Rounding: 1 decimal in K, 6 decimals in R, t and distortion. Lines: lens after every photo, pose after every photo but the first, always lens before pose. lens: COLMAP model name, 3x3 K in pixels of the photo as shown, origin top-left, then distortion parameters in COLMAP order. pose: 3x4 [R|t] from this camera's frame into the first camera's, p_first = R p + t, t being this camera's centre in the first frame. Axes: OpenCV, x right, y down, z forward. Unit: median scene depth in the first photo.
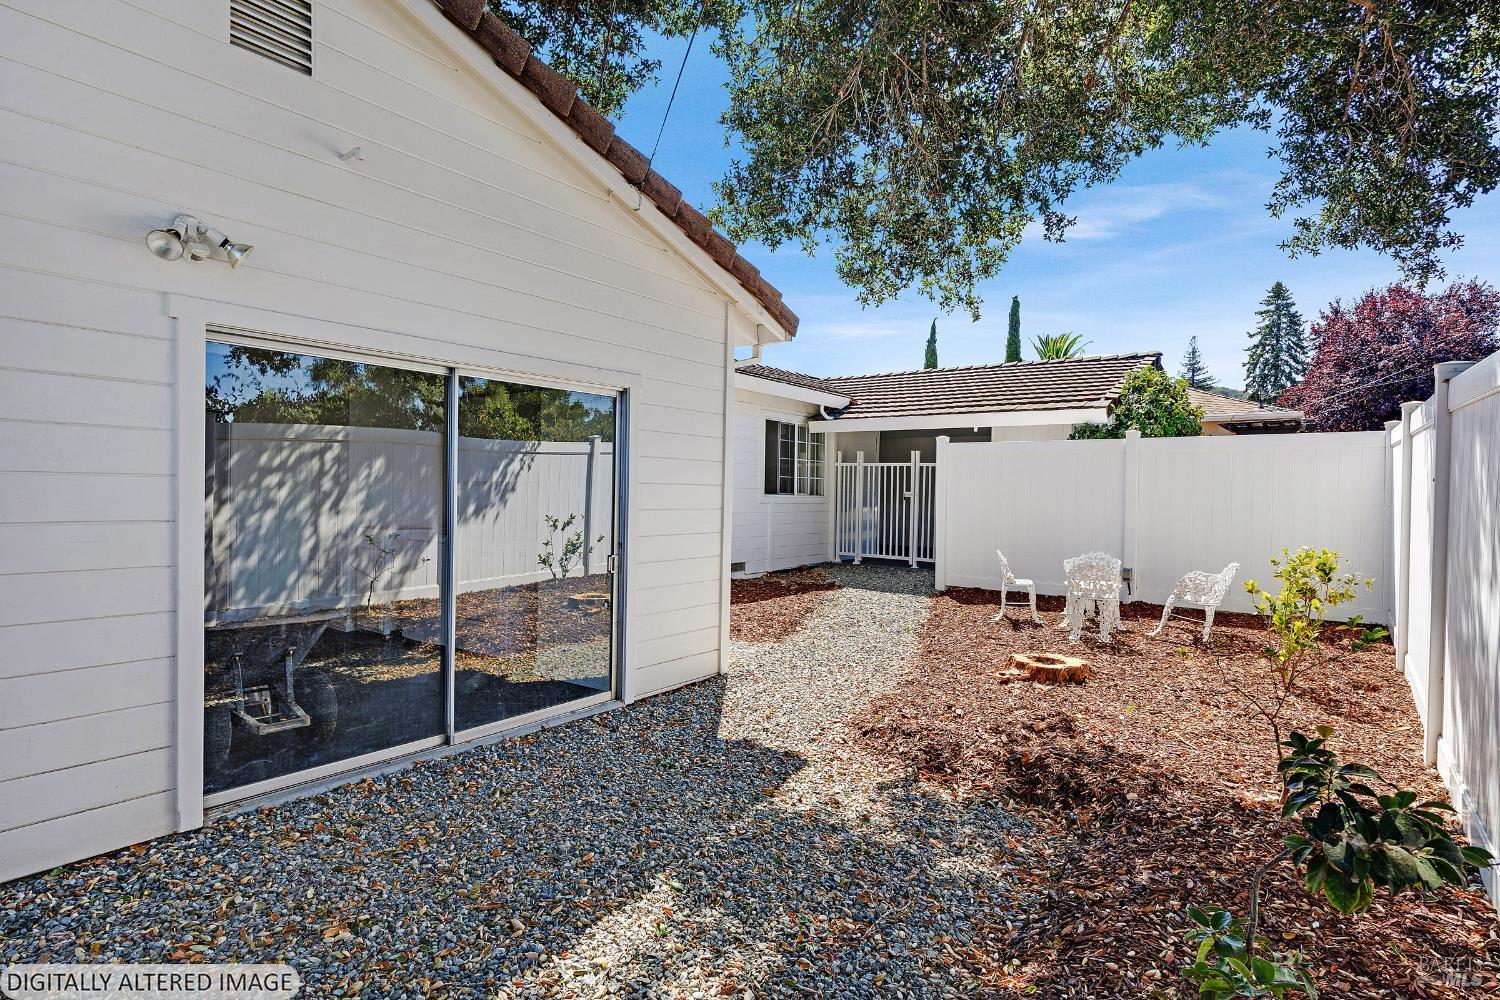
lens RADIAL K [[783.3, 0, 750.0], [0, 783.3, 500.0], [0, 0, 1]] dist [-0.000744, -0.000213]
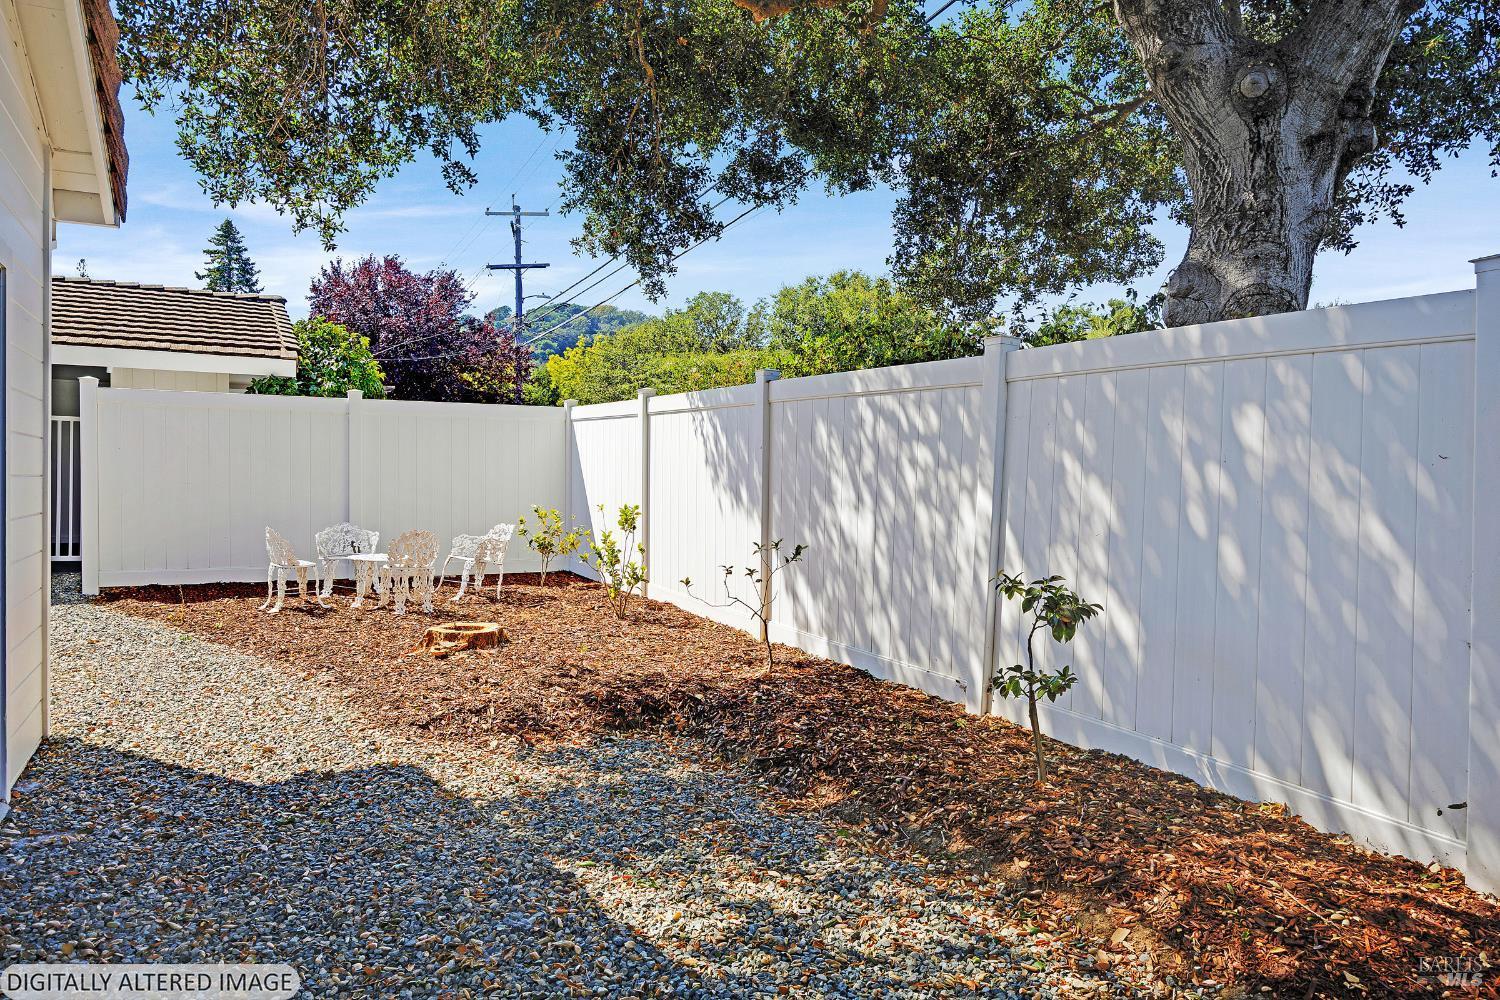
lens RADIAL K [[969.0, 0, 750.0], [0, 969.0, 500.0], [0, 0, 1]] dist [0.000244, 0.000064]
pose [[0.424535, -0.031667, 0.904857, -0.524613], [0.006855, 0.999472, 0.031762, 0.010165], [-0.905385, -0.007281, 0.424528, 0.163886]]
